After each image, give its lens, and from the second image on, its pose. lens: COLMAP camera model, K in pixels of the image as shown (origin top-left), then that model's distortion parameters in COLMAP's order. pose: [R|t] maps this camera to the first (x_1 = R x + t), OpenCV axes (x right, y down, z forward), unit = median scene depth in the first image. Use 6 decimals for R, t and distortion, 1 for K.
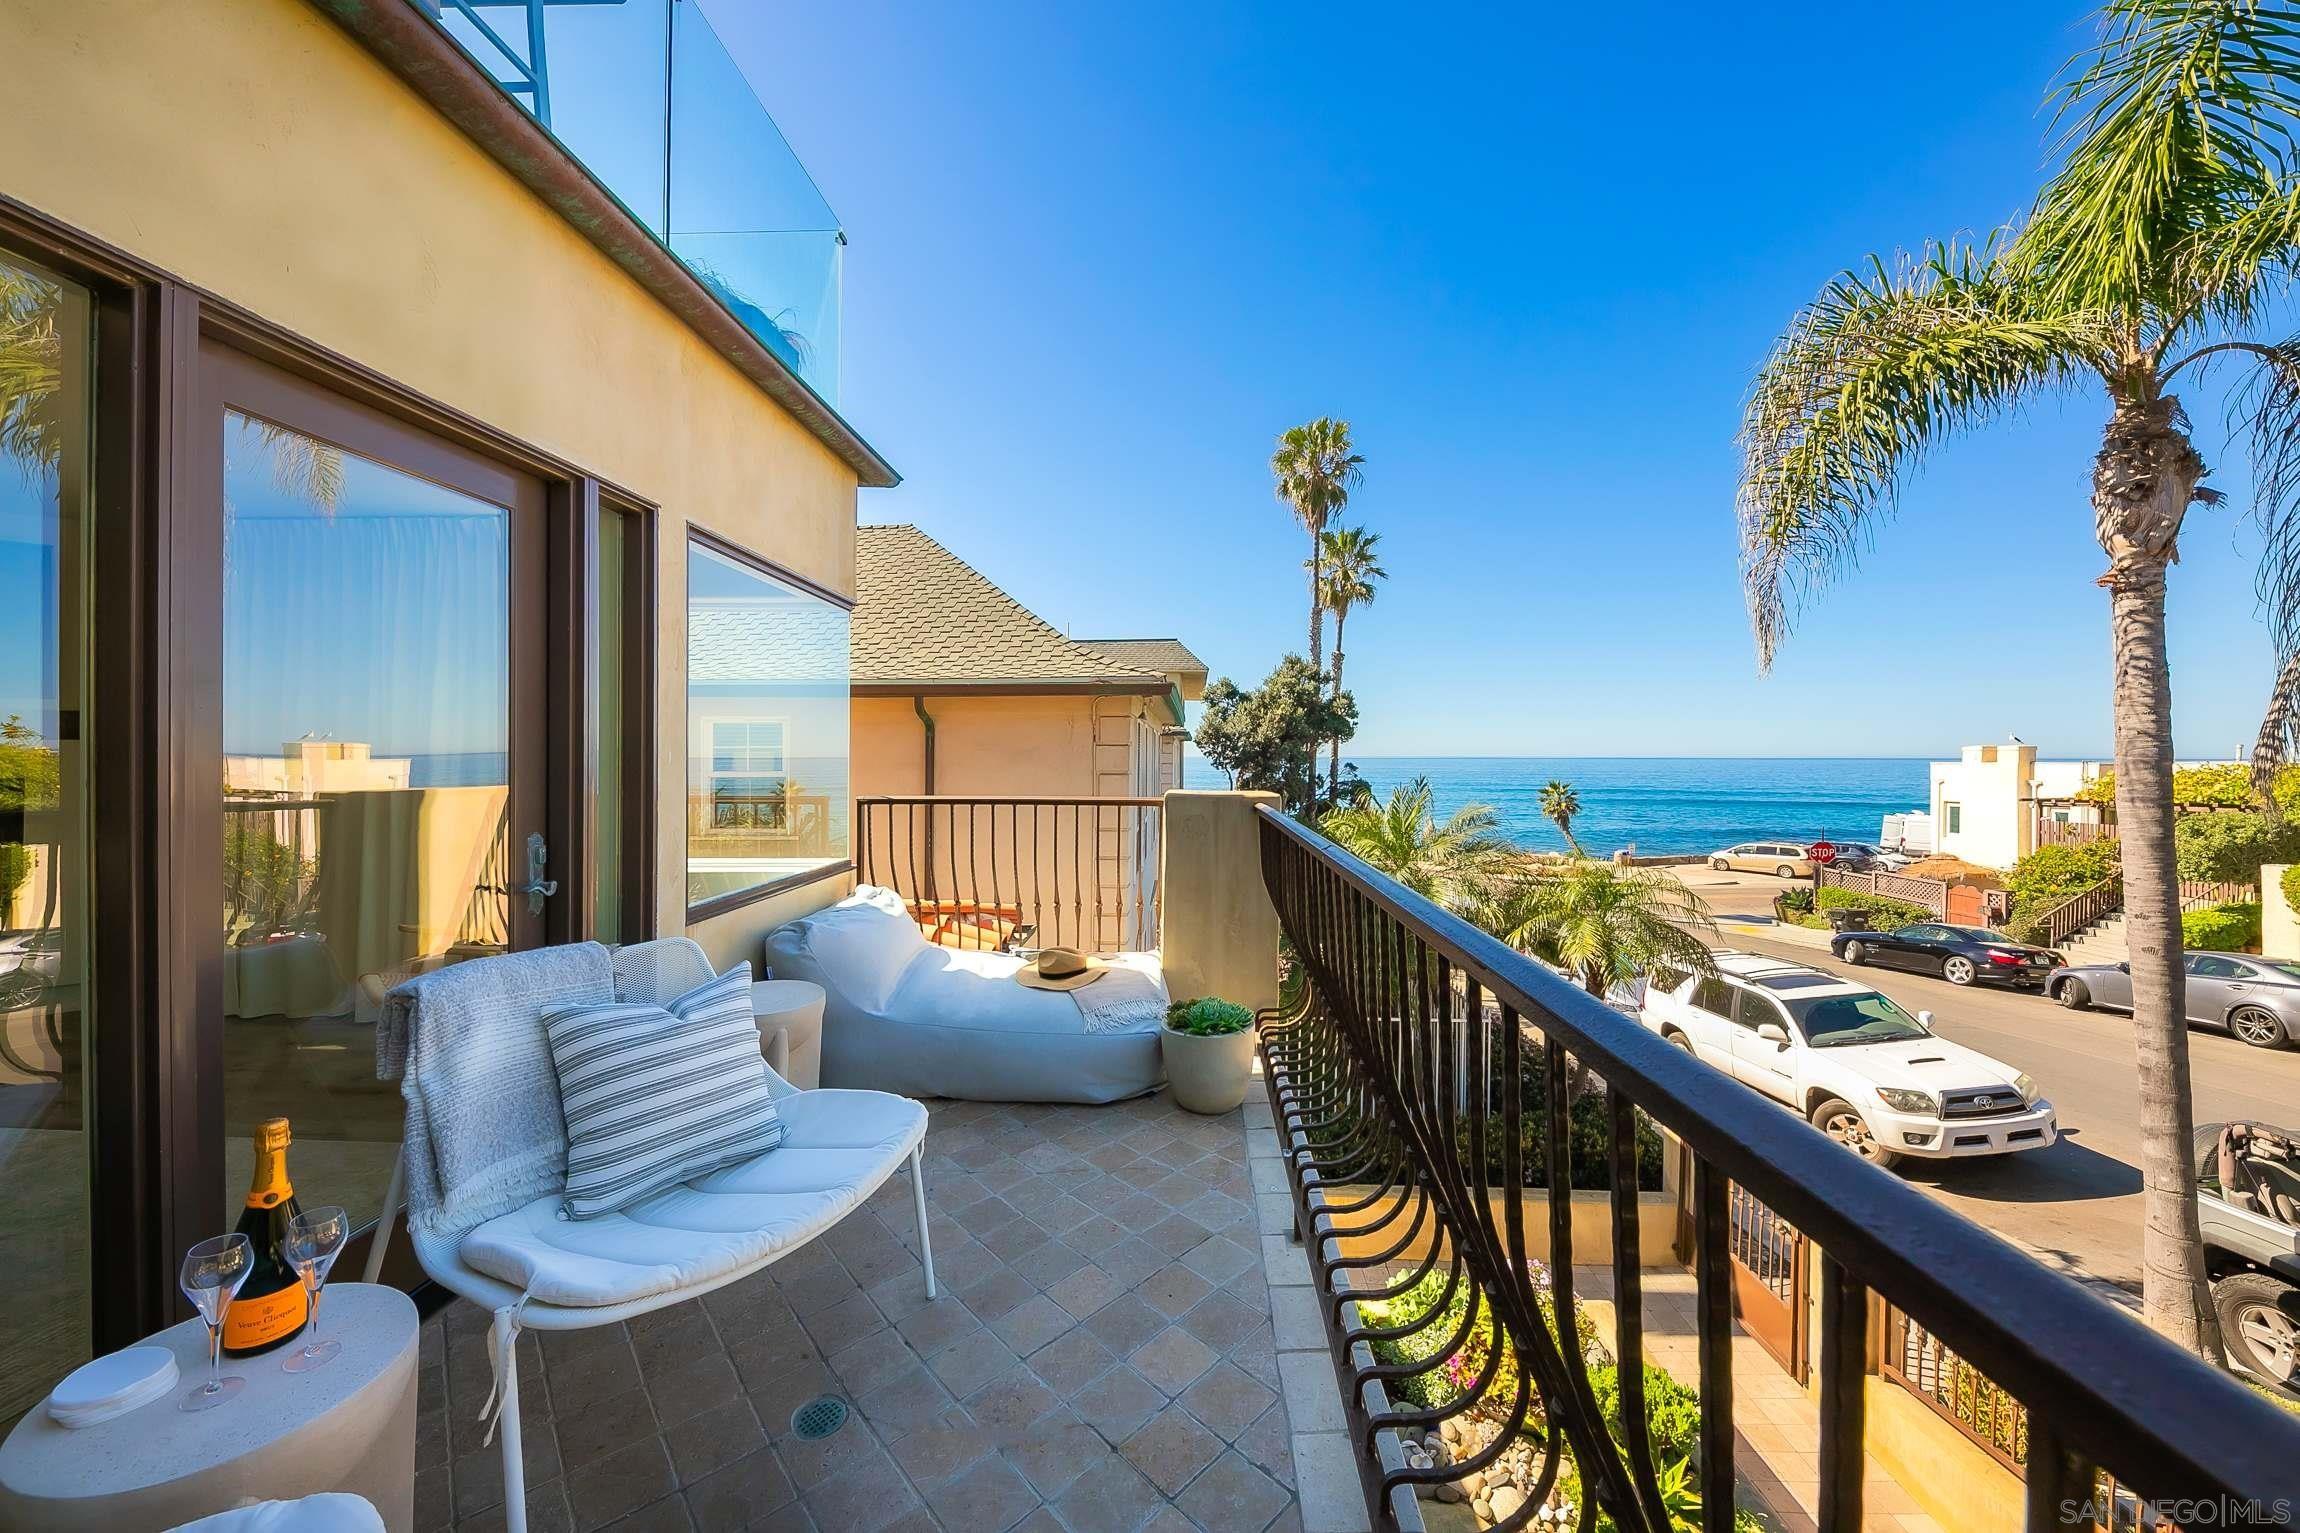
lens RADIAL K [[779.6, 0, 1187.5], [0, 779.6, 760.2], [0, 0, 1]] dist [0.015632, -0.005394]
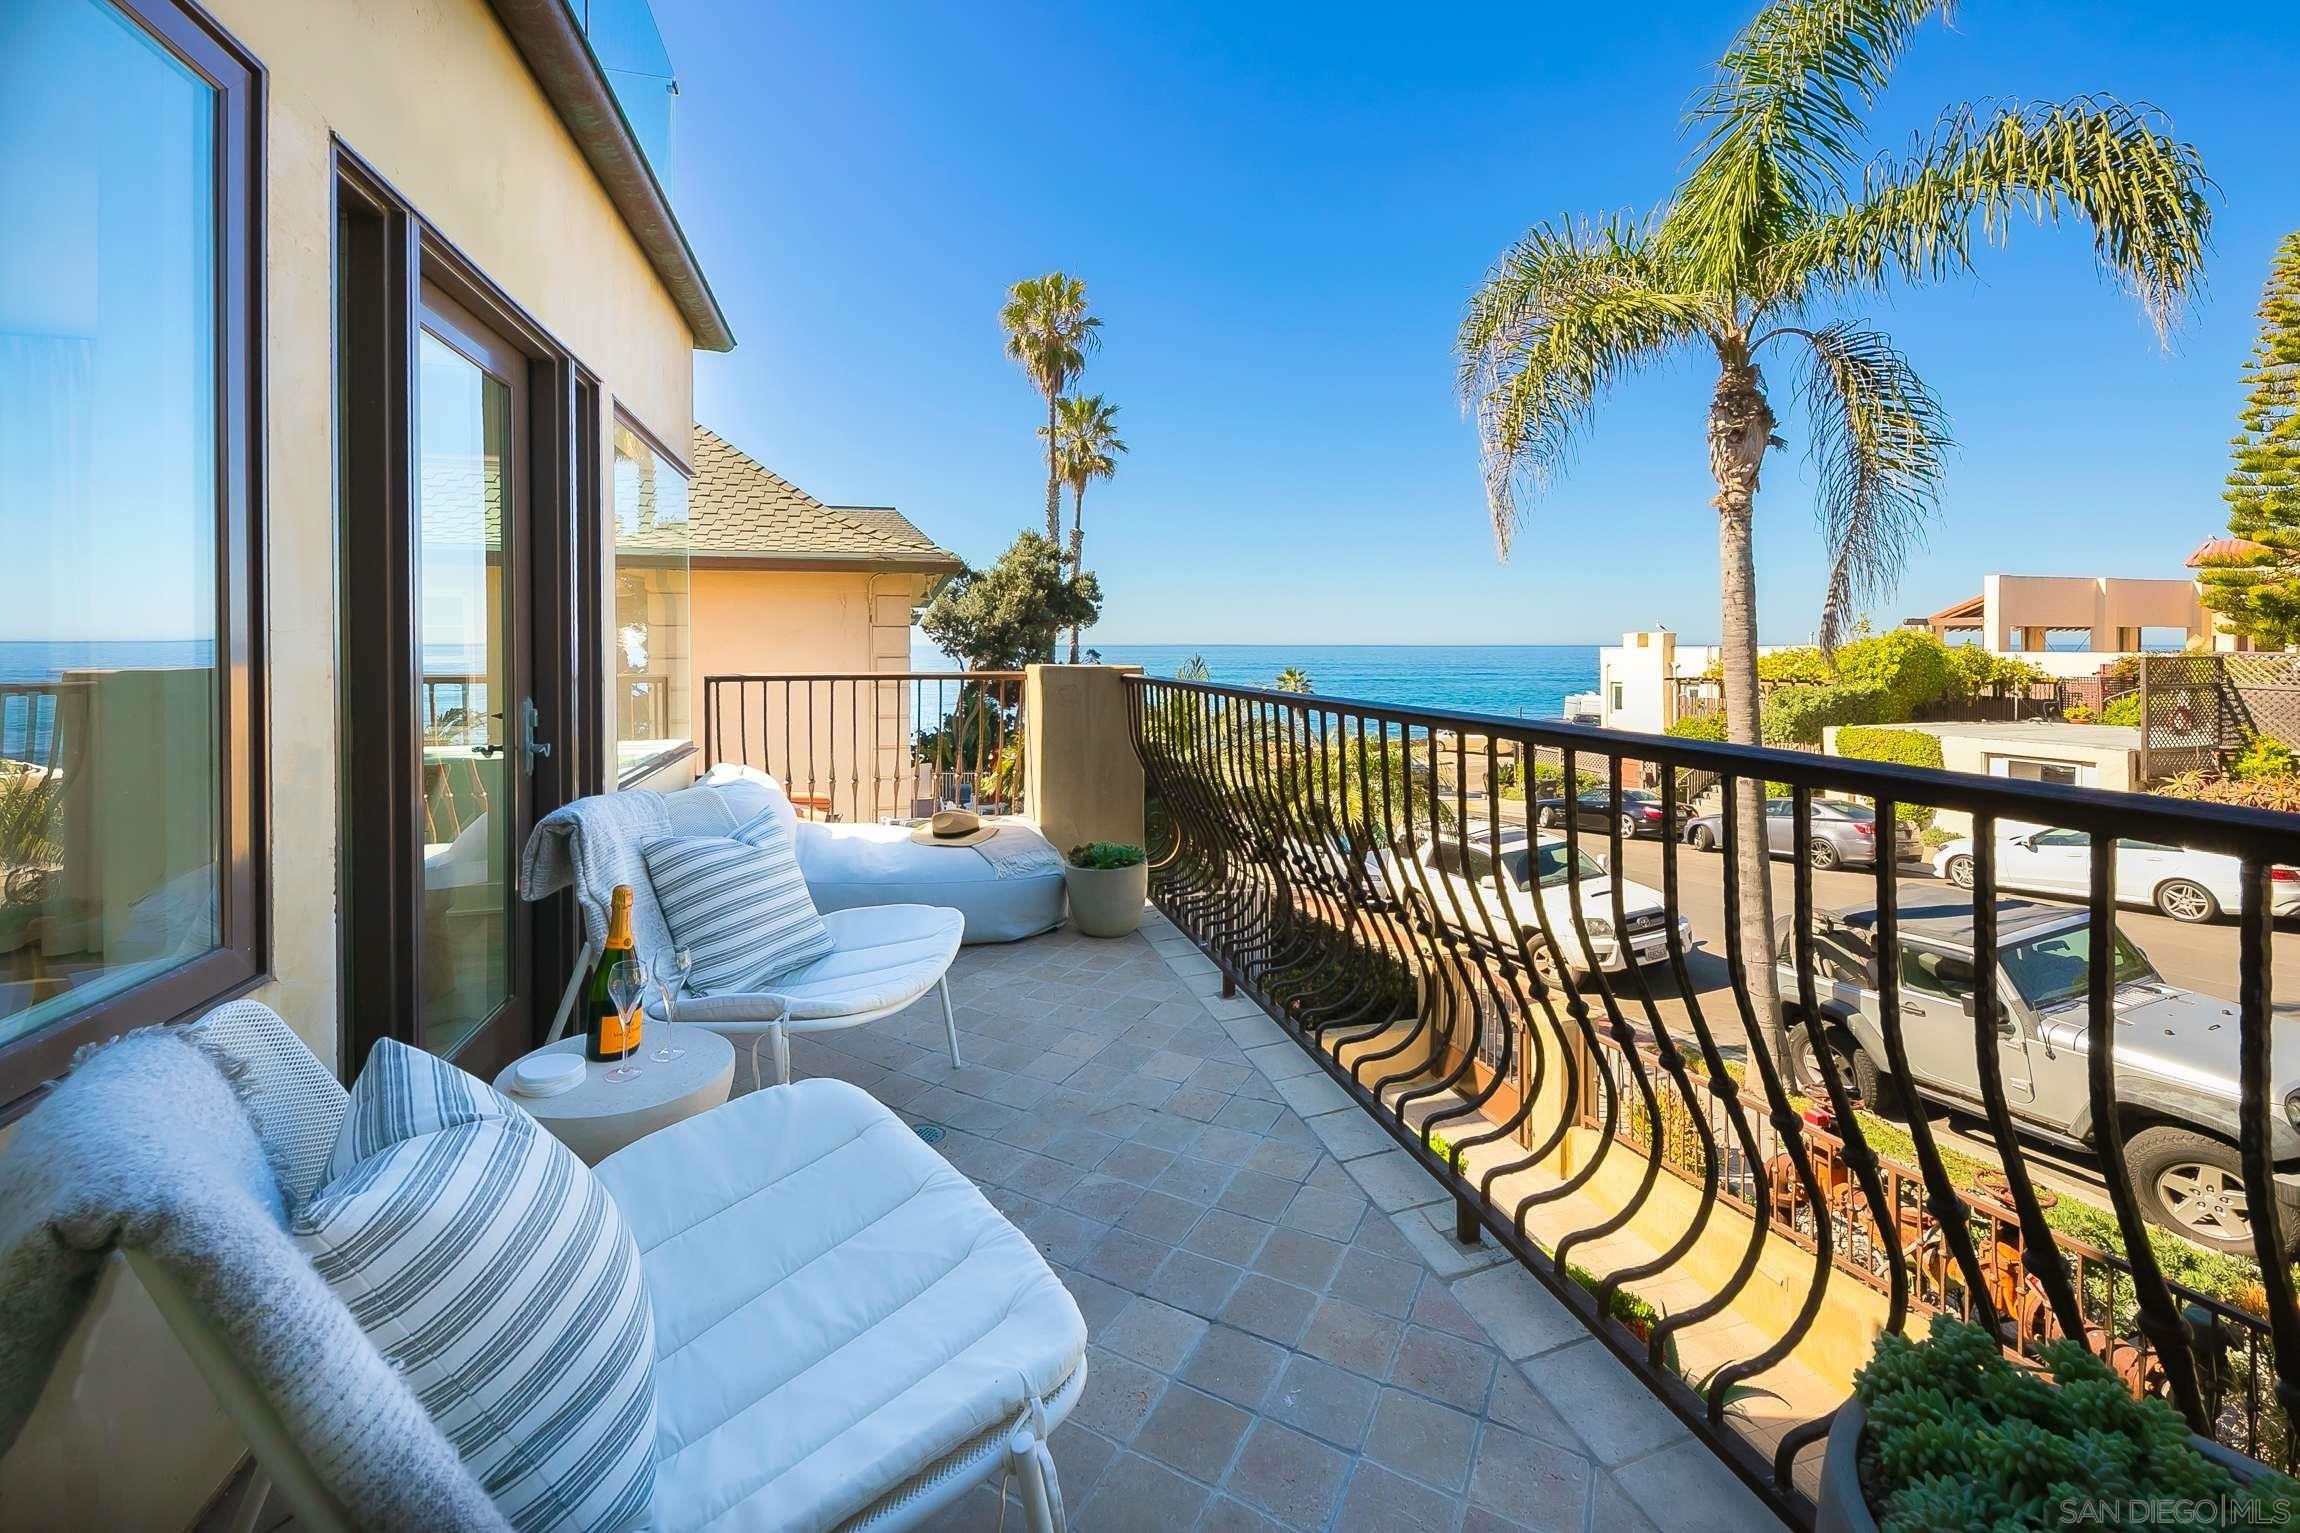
lens RADIAL K [[887.3, 0, 1138.8], [0, 887.3, 645.3], [0, 0, 1]] dist [0.017366, -0.000276]
pose [[0.960854, -0.002912, 0.277038, -0.054670], [0.004135, 0.999984, -0.003830, 0.004471], [-0.277023, 0.004826, 0.960851, -0.051309]]
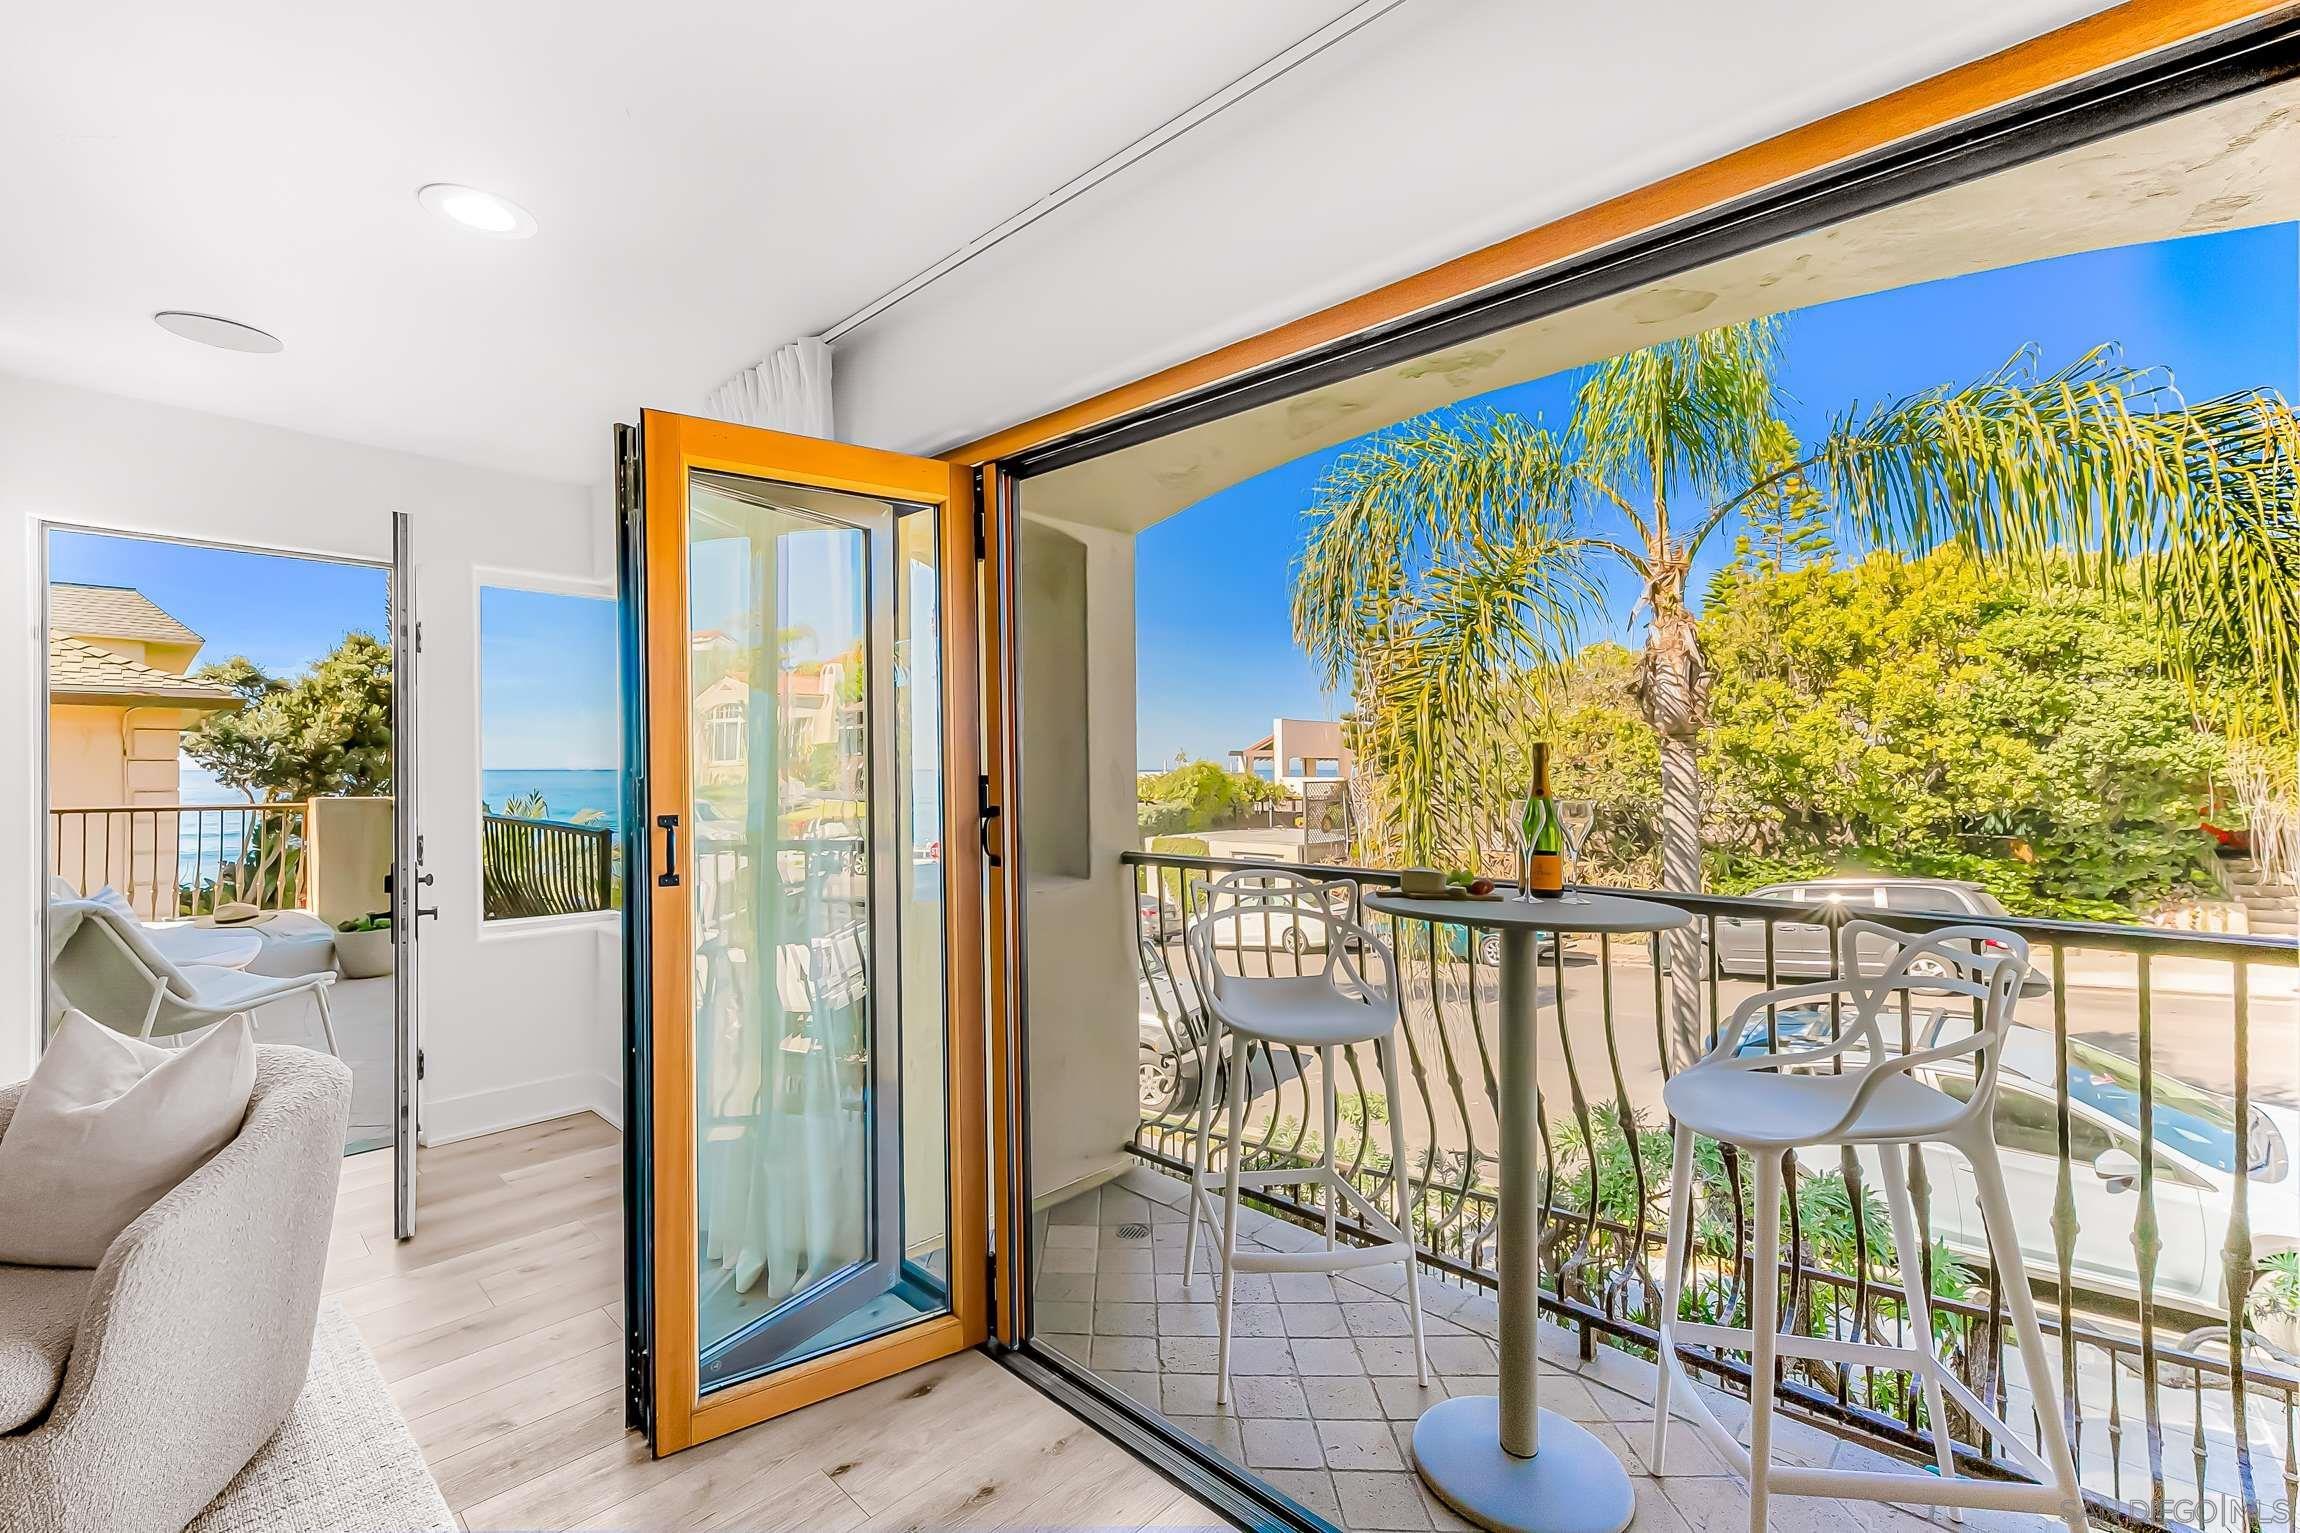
lens RADIAL K [[979.5, 0, 1136.9], [0, 979.5, 774.5], [0, 0, 1]] dist [0.001171, 0.000256]
pose [[0.684652, -0.004927, 0.728853, -0.074330], [0.003343, 0.999988, 0.003619, -0.000990], [-0.728862, -0.000041, 0.684660, -0.333722]]
